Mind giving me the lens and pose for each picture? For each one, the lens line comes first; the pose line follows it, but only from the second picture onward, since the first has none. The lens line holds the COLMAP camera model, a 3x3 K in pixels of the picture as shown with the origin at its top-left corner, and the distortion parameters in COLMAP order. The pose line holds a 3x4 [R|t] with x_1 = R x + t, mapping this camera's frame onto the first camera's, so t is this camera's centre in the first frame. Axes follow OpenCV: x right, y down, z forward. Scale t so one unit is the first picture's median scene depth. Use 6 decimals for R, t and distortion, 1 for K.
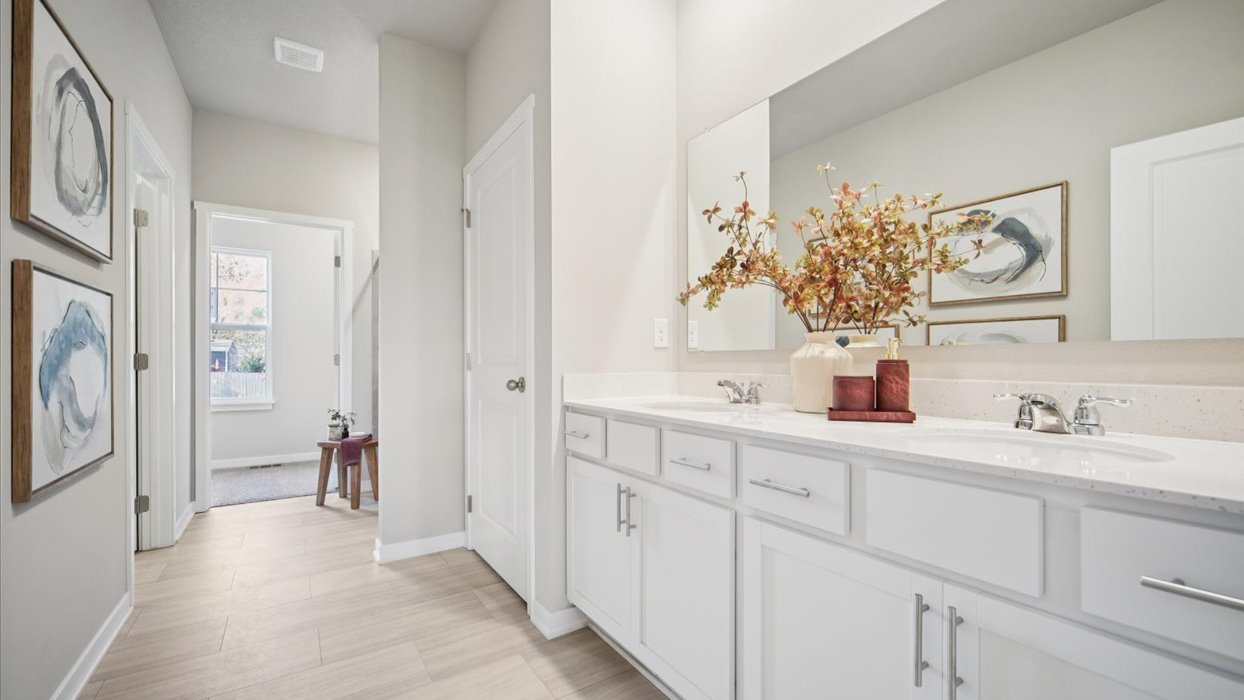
lens RADIAL K [[509.1, 0, 633.4], [0, 509.1, 353.4], [0, 0, 1]] dist [-0.001173, 0.000133]
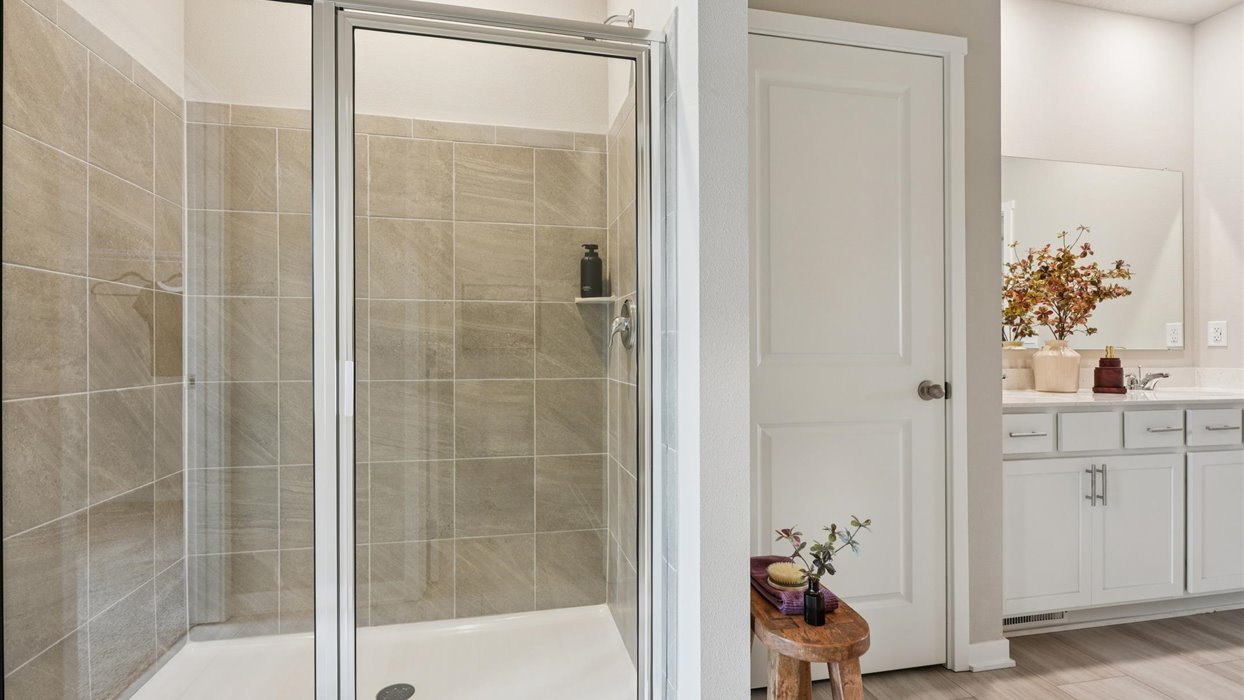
lens RADIAL K [[578.1, 0, 624.3], [0, 578.1, 352.6], [0, 0, 1]] dist [0.015694, -0.006921]
pose [[0.368605, 0.002633, 0.929582, -1.497073], [-0.014825, 0.999885, 0.003047, 0.011429], [-0.929468, -0.014904, 0.368602, 1.371574]]
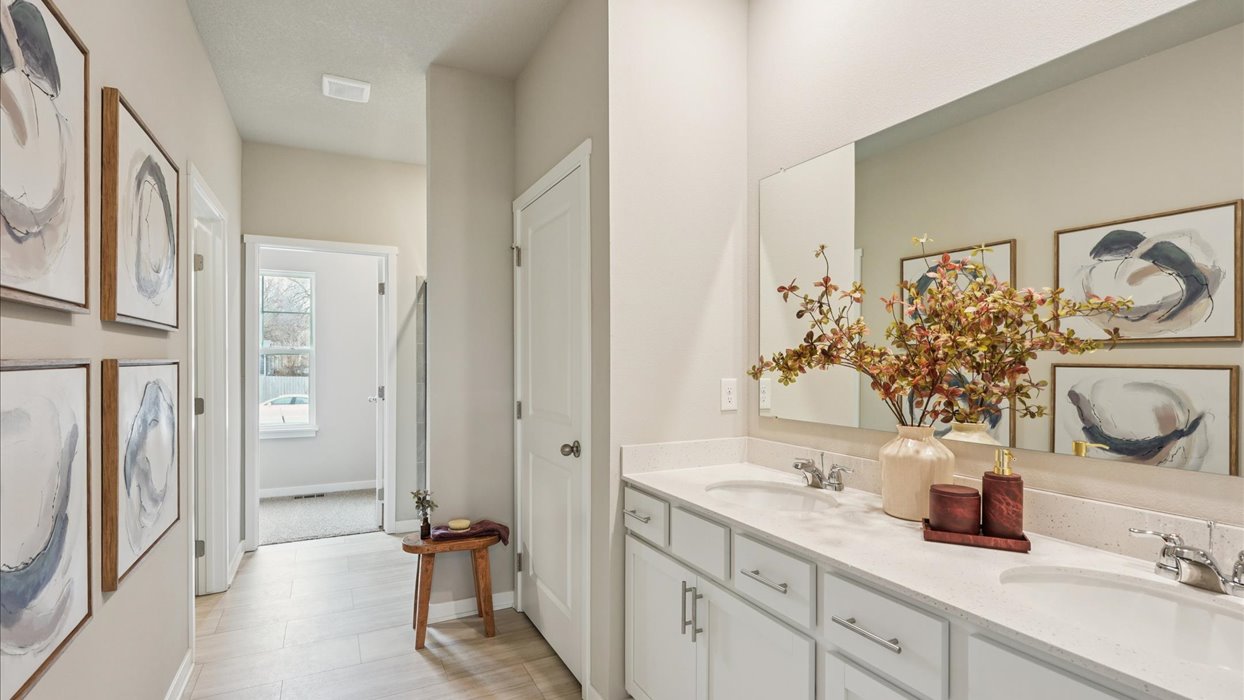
lens RADIAL K [[578.1, 0, 624.3], [0, 578.1, 352.6], [0, 0, 1]] dist [0.015694, -0.006921]
pose [[0.993034, 0.001281, -0.117825, -0.011309], [-0.000731, 0.999989, 0.004712, -0.148425], [0.117829, -0.004593, 0.993023, -0.044746]]
